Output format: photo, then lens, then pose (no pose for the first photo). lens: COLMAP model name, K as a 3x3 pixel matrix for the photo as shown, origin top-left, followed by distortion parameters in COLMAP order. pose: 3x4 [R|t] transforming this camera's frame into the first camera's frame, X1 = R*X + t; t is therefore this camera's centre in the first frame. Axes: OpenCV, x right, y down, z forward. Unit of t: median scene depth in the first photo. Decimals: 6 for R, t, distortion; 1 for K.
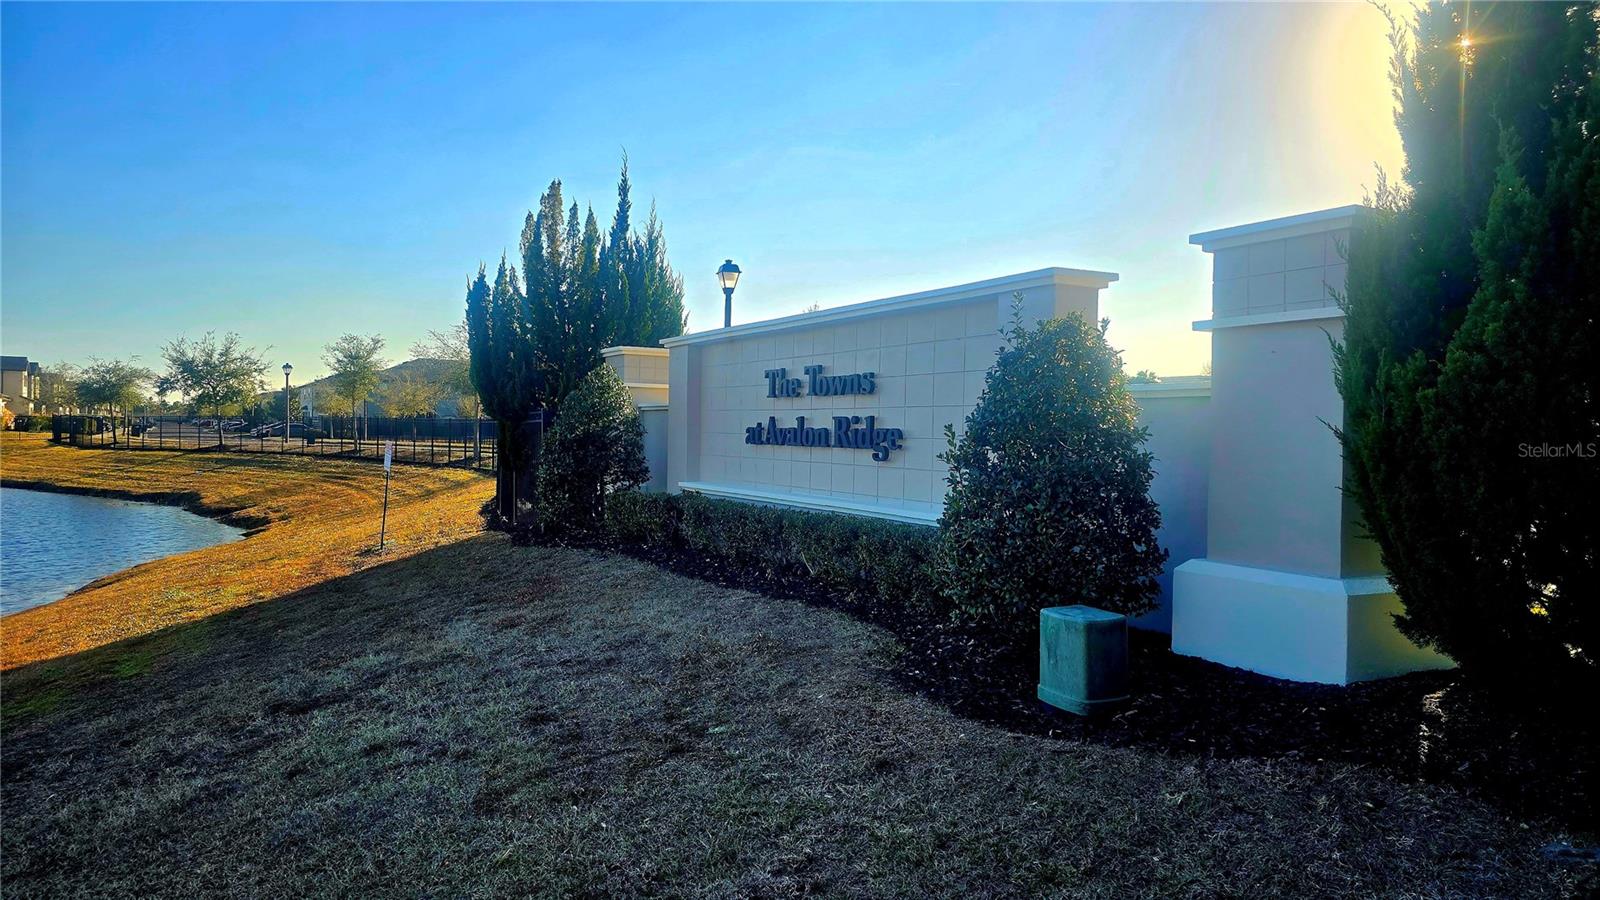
lens RADIAL K [[1092.4, 0, 802.3], [0, 1092.4, 448.7], [0, 0, 1]] dist [0.062023, -0.013602]
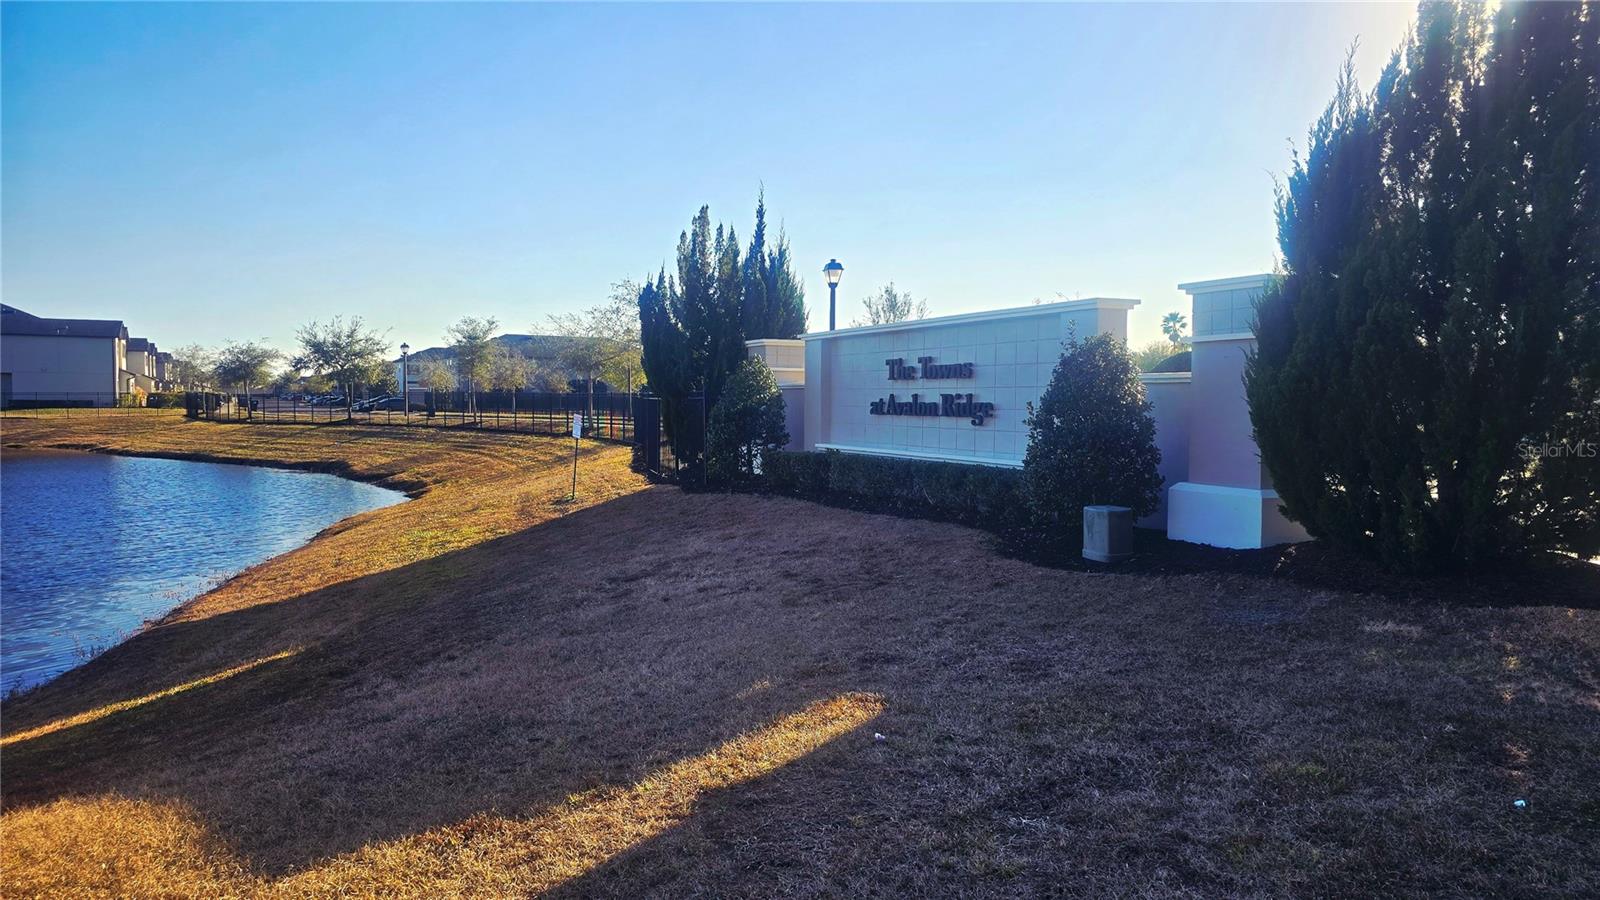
lens RADIAL K [[1092.4, 0, 797.4], [0, 1092.4, 452.3], [0, 0, 1]] dist [0.062023, -0.013602]
pose [[0.998000, -0.008790, -0.062593, -0.052433], [0.010810, 0.999429, 0.032010, -0.001483], [0.062276, -0.032623, 0.997526, -0.312884]]
